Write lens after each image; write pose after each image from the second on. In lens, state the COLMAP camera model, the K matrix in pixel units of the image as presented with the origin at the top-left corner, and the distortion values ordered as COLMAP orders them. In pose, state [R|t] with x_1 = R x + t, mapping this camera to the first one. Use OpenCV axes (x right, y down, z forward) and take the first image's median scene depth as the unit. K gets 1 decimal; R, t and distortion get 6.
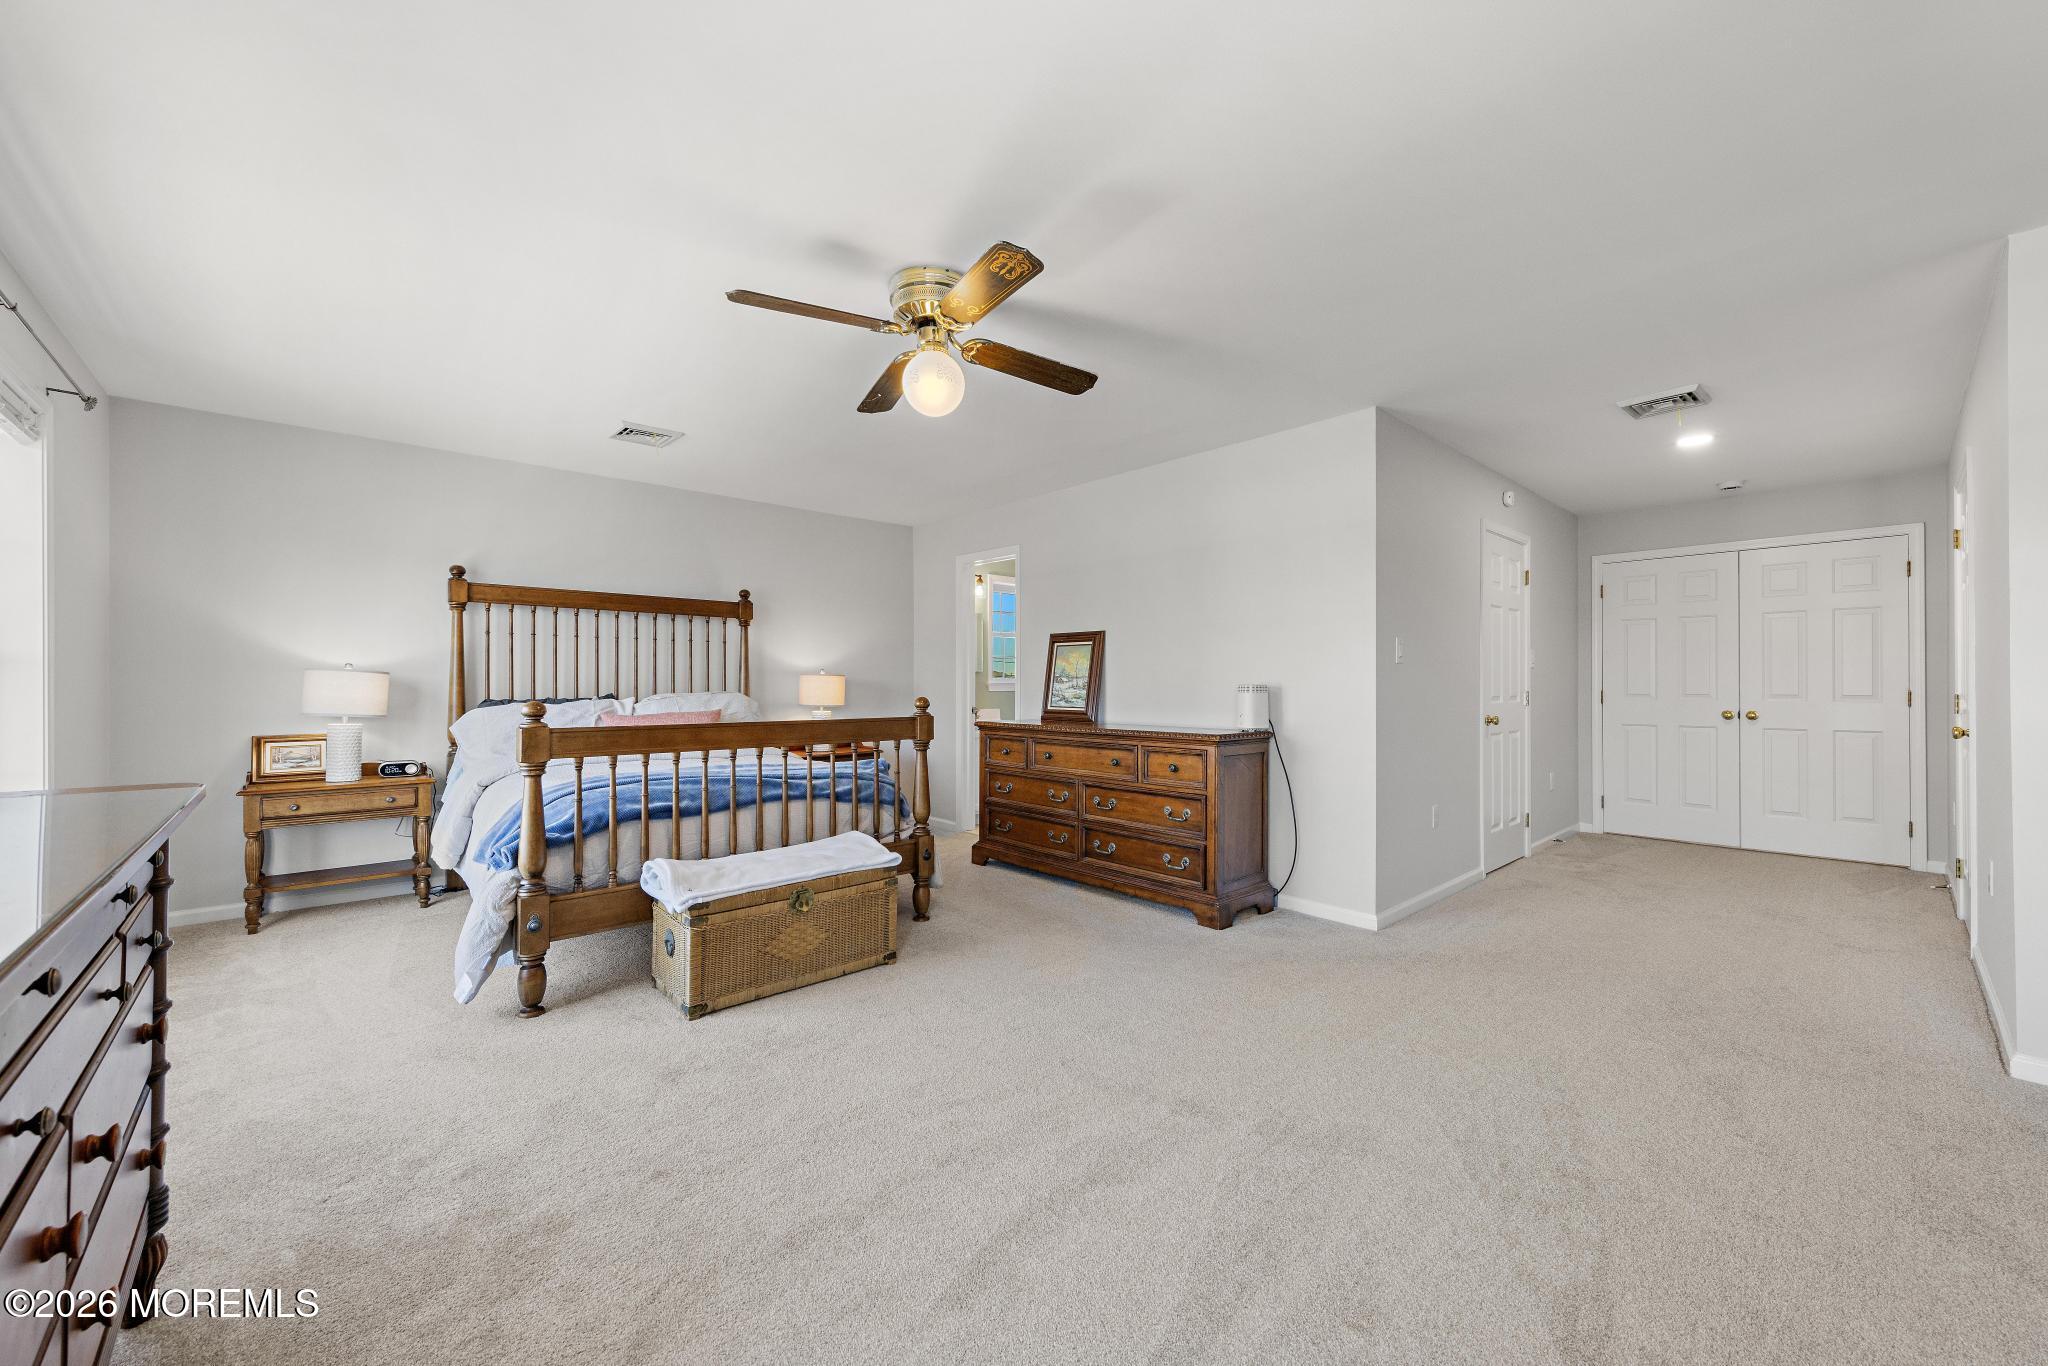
lens RADIAL K [[783.9, 0, 1024.0], [0, 783.9, 683.0], [0, 0, 1]] dist [0.000552, 0.000082]
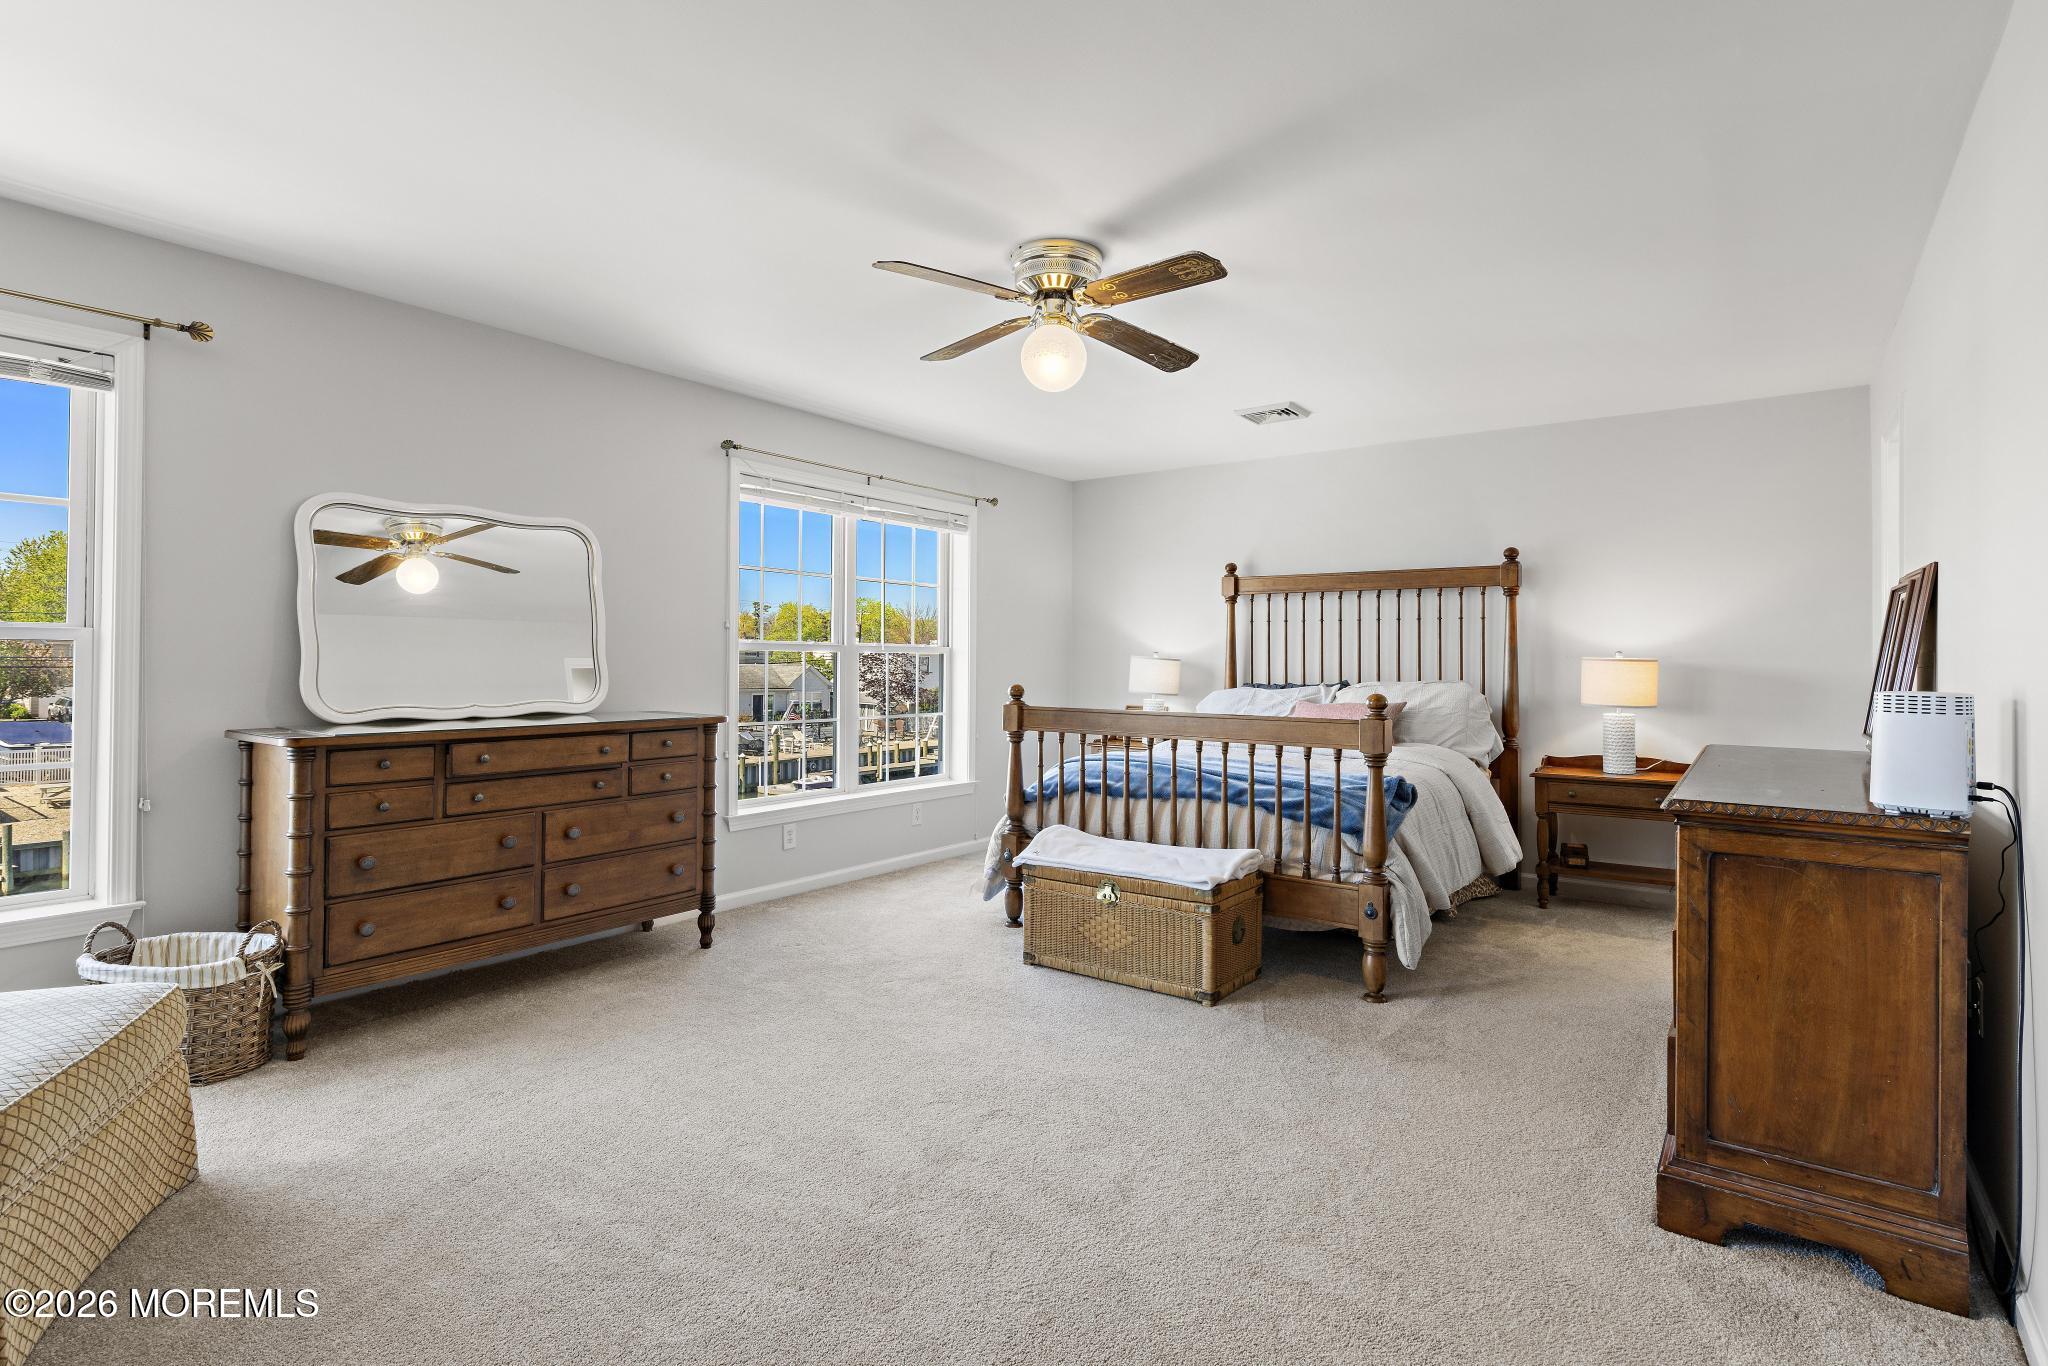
lens RADIAL K [[1005.7, 0, 1024.8], [0, 1005.7, 656.3], [0, 0, 1]] dist [0.015362, 0.000116]
pose [[0.194922, -0.003145, -0.980814, 0.761577], [-0.004611, 0.999981, -0.004123, -0.012134], [0.980808, 0.005326, 0.194903, 0.522350]]
